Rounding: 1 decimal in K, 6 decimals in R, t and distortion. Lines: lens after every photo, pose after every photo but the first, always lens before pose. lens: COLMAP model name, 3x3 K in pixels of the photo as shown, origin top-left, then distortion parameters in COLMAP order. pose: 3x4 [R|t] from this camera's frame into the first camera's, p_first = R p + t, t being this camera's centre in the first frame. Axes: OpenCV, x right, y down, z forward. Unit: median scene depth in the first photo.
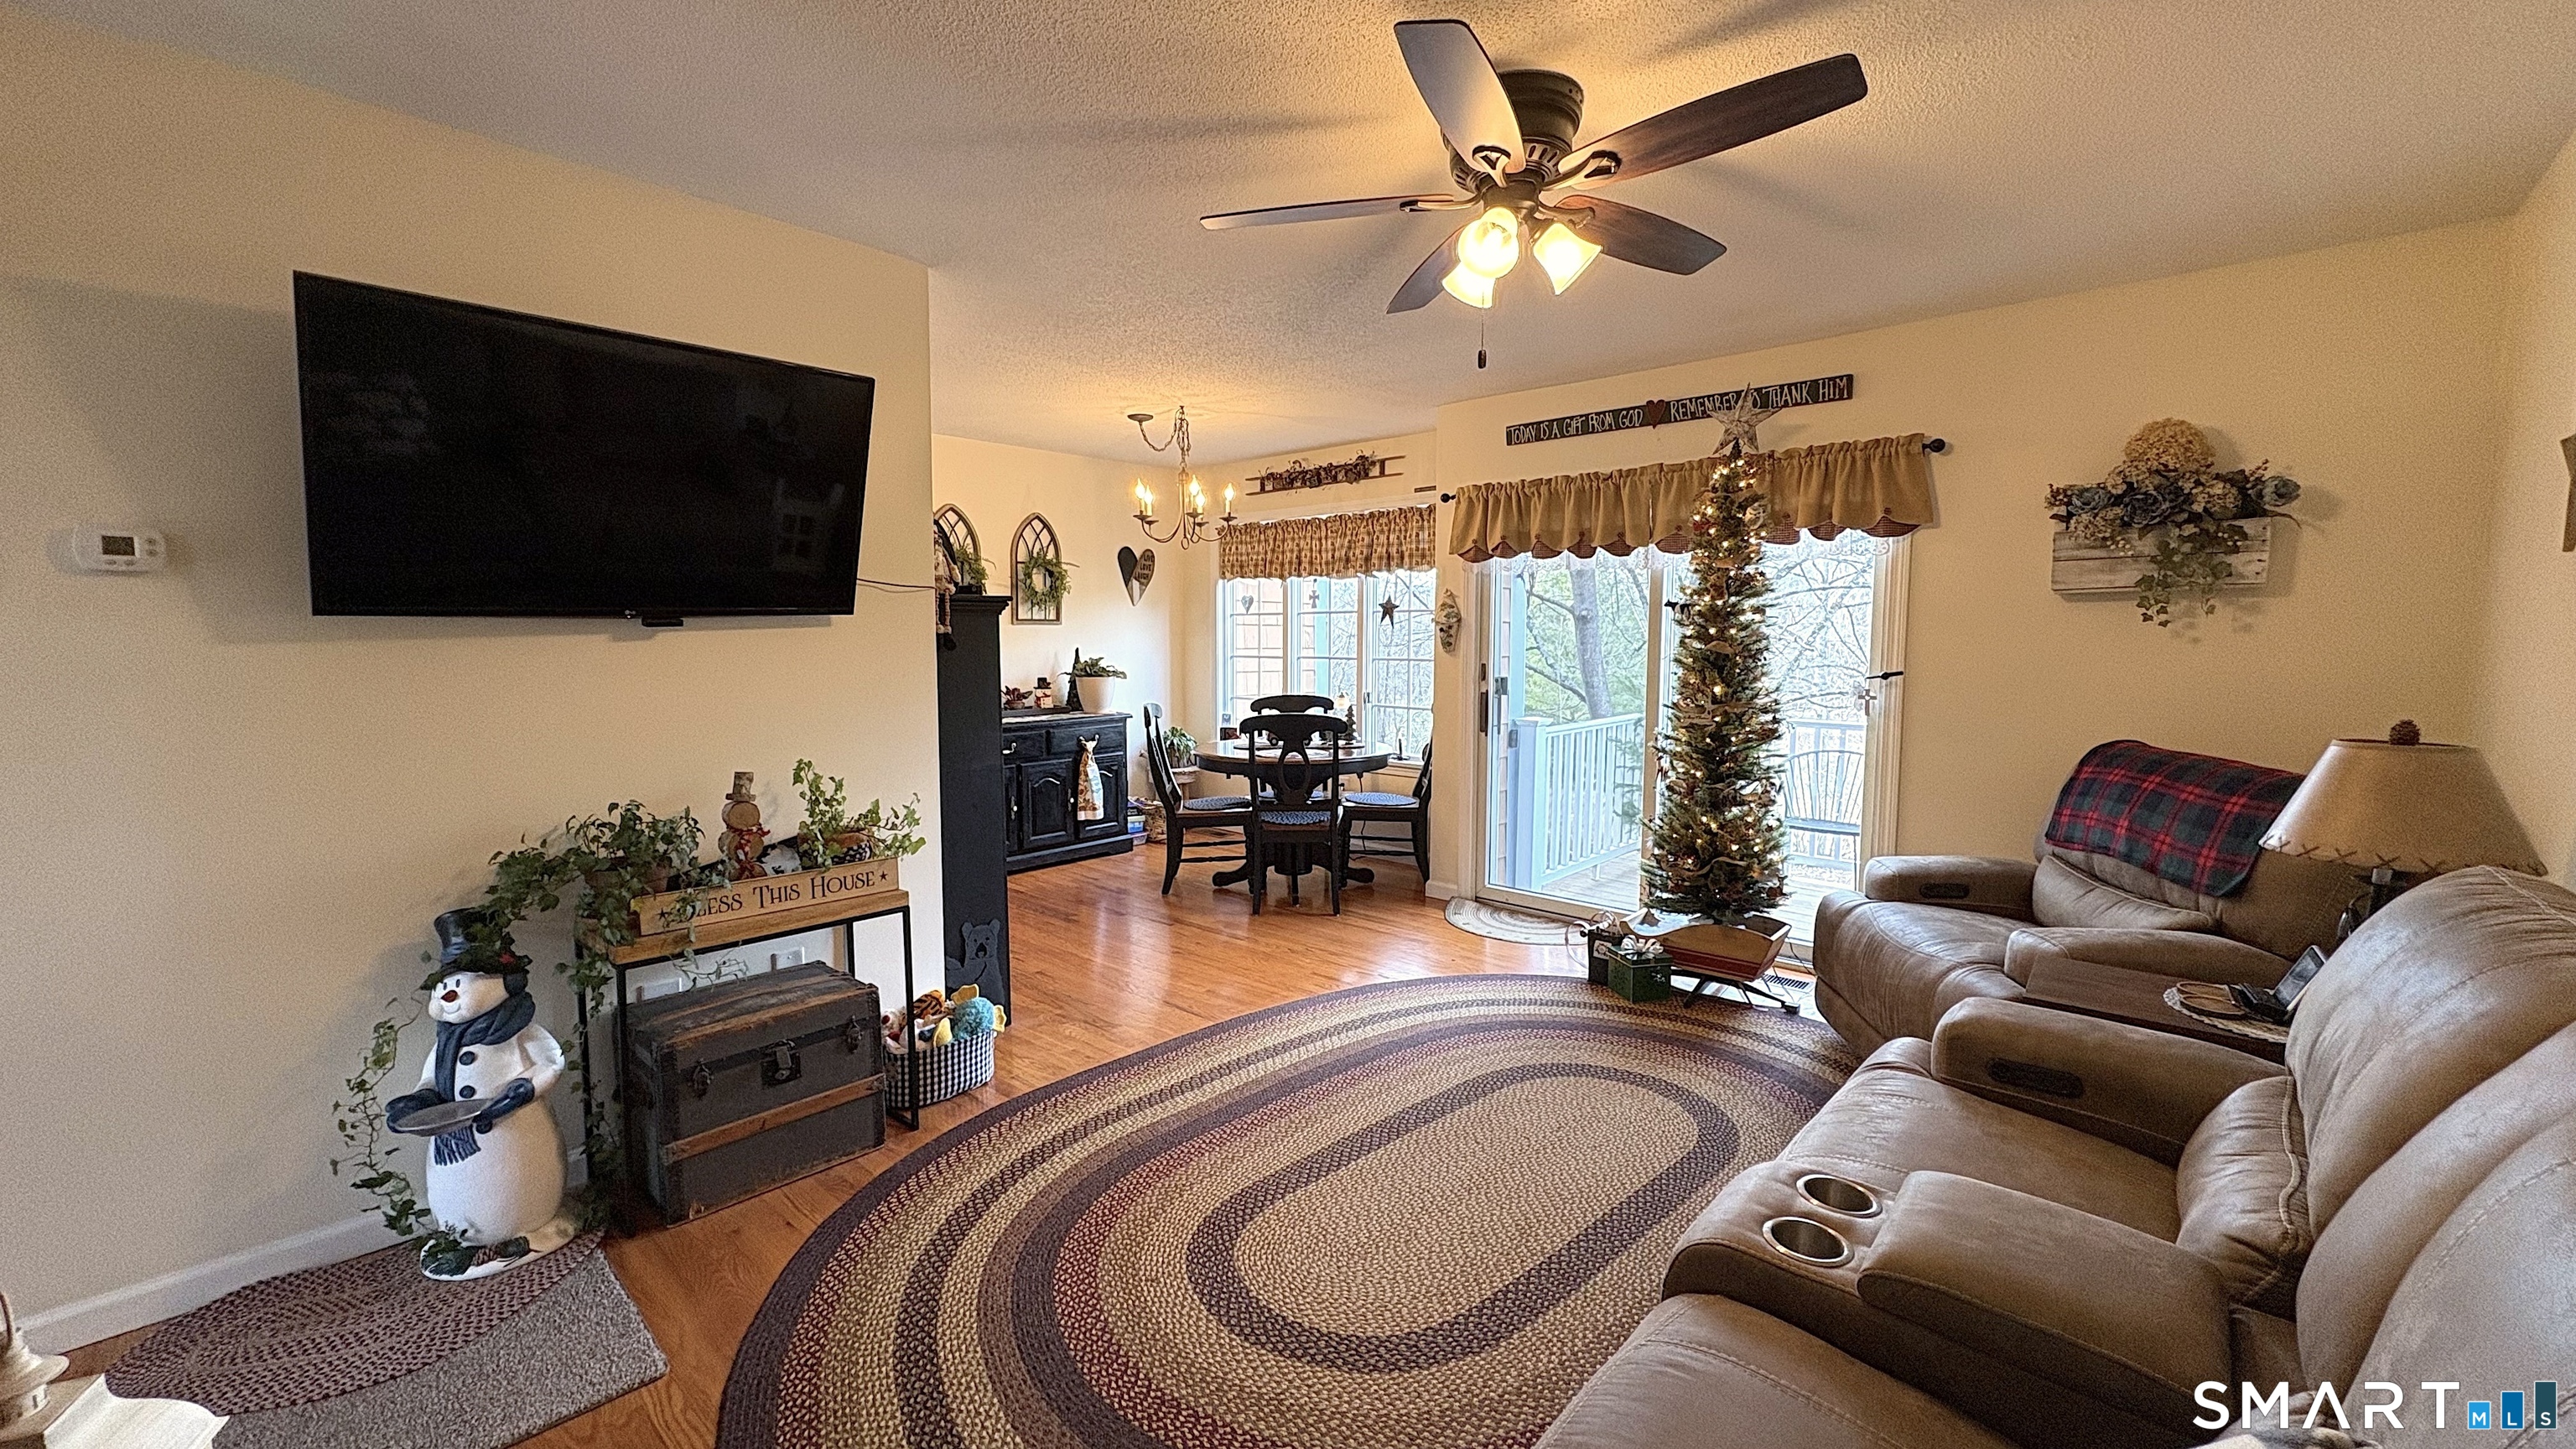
lens RADIAL K [[1021.4, 0, 1285.8], [0, 1021.4, 723.0], [0, 0, 1]] dist [-0.002535, 0.000091]
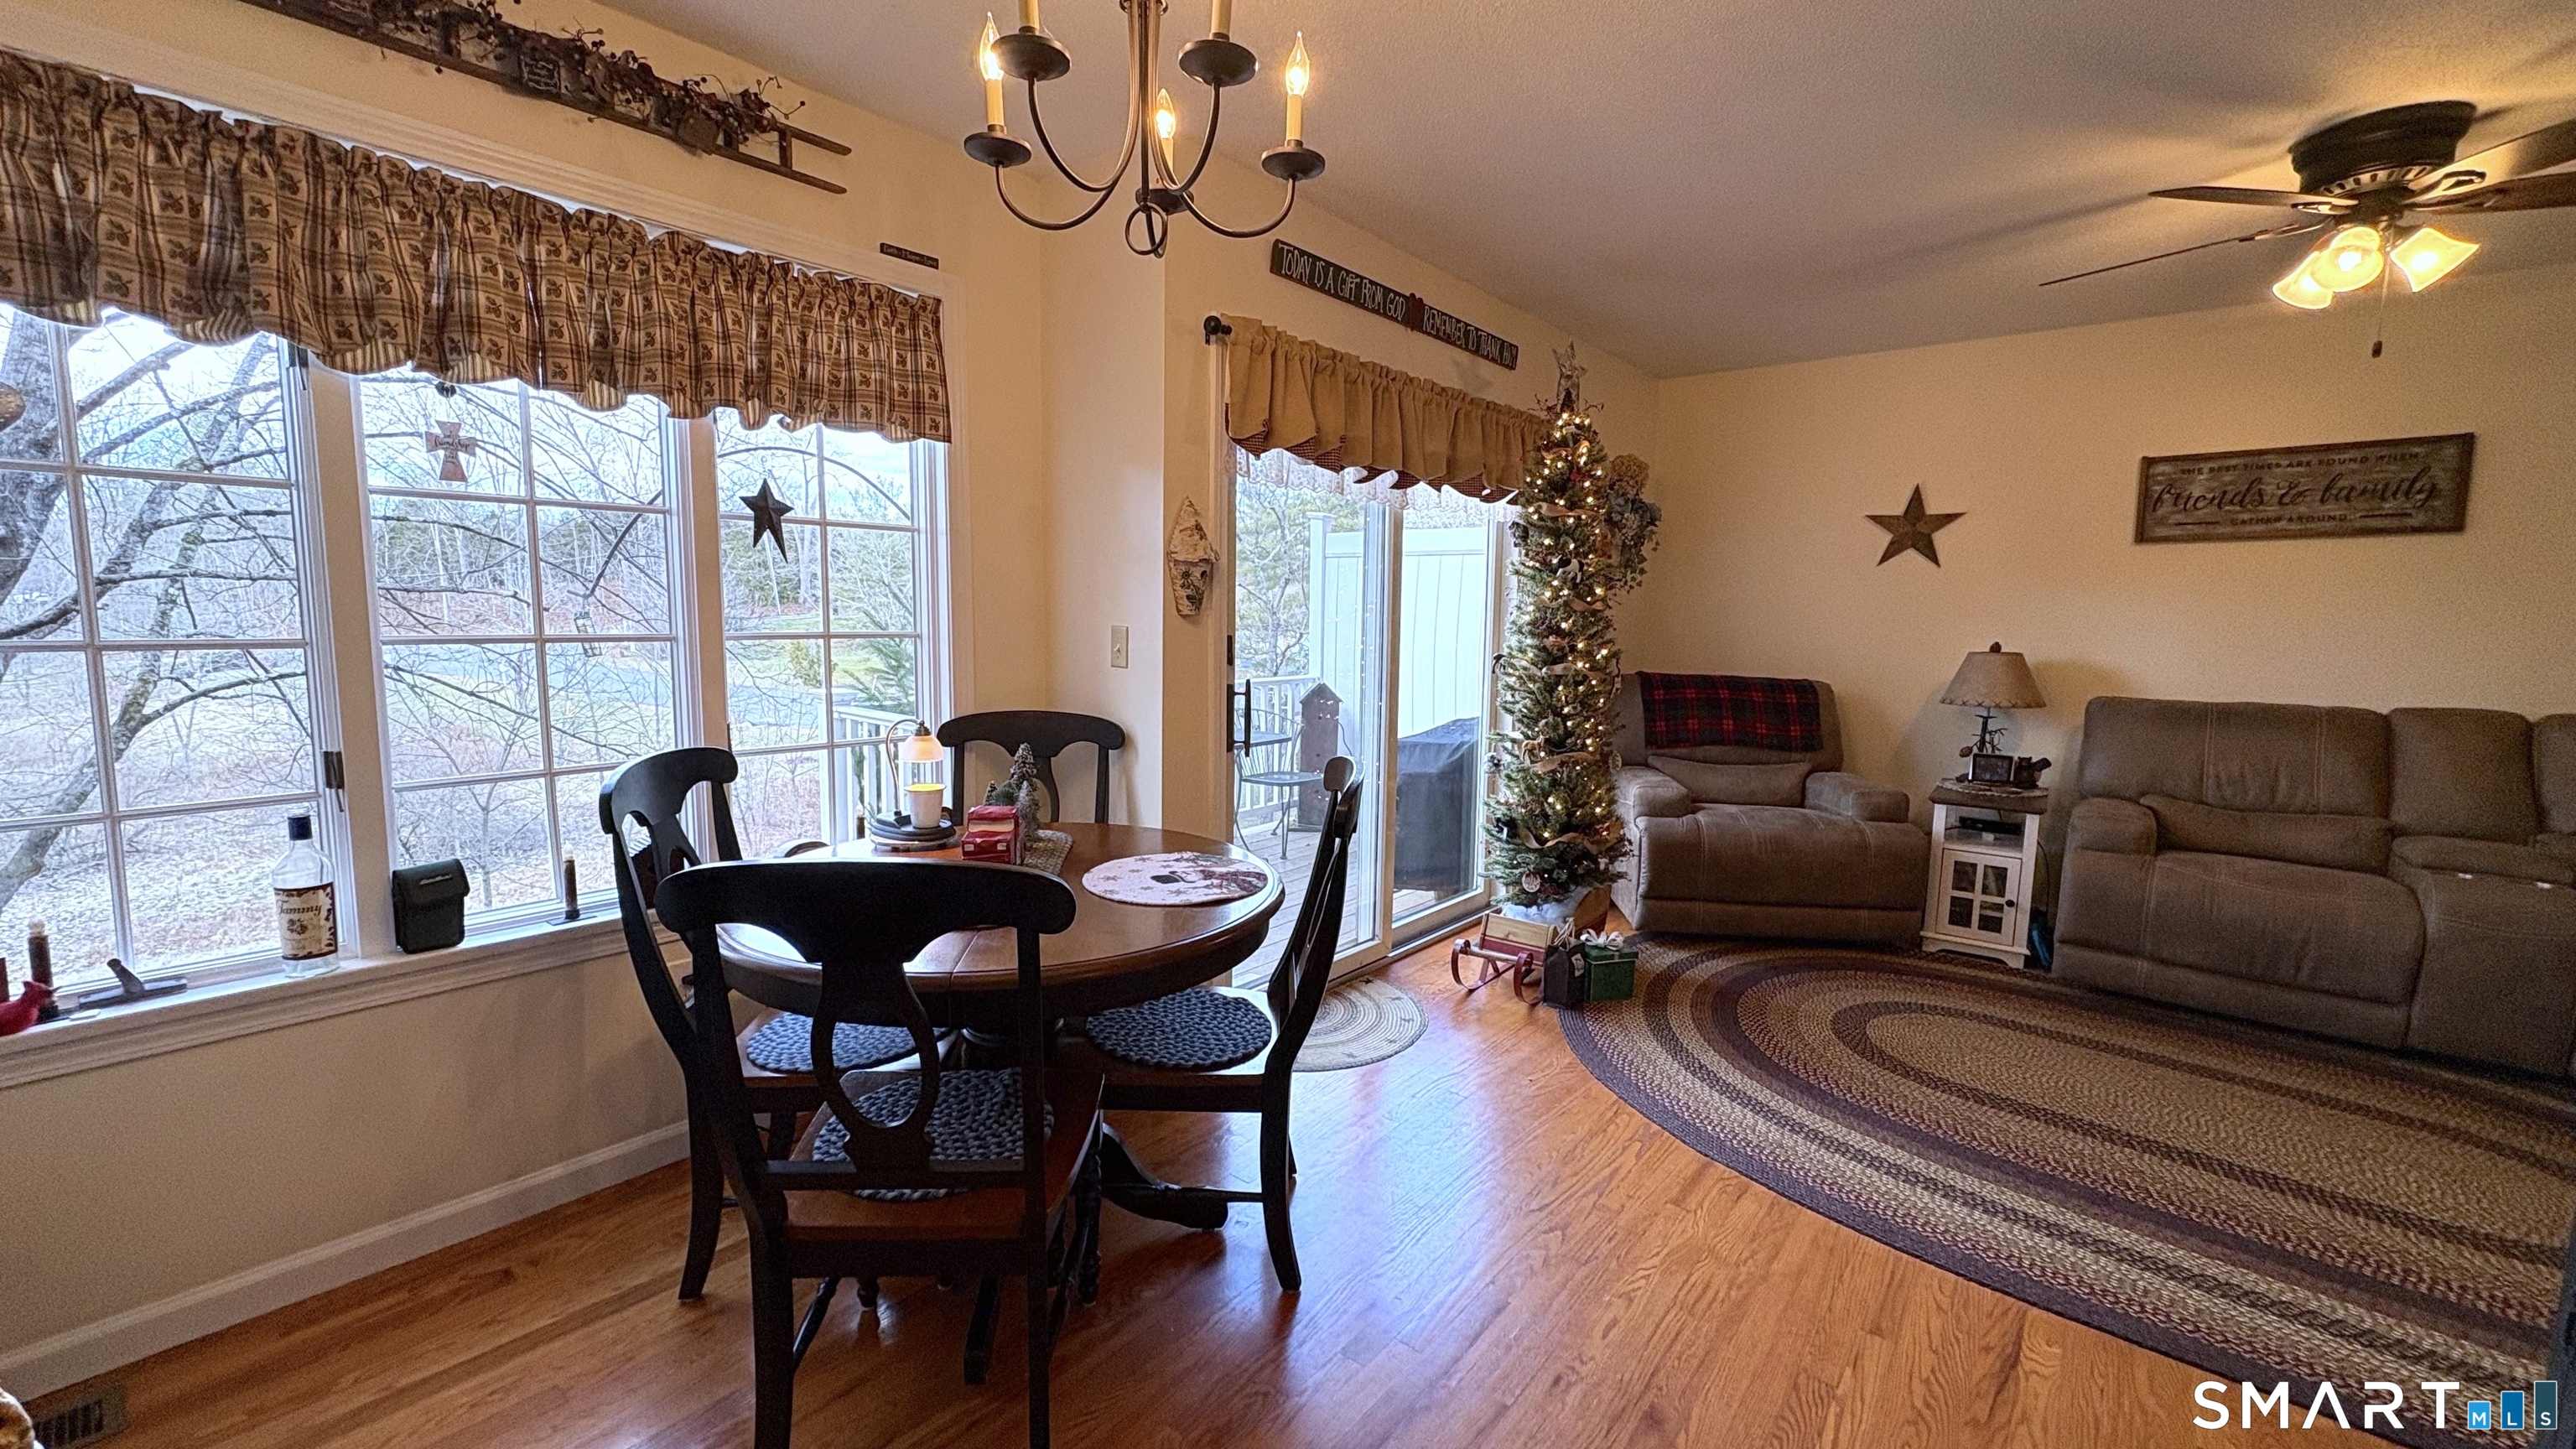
lens RADIAL K [[1013.7, 0, 1288.0], [0, 1013.7, 724.5], [0, 0, 1]] dist [-0.000638, -0.000259]
pose [[-0.048628, -0.116062, 0.992051, -0.325156], [0.071305, 0.990288, 0.119351, -0.062144], [-0.996268, 0.076542, -0.039880, 0.827366]]
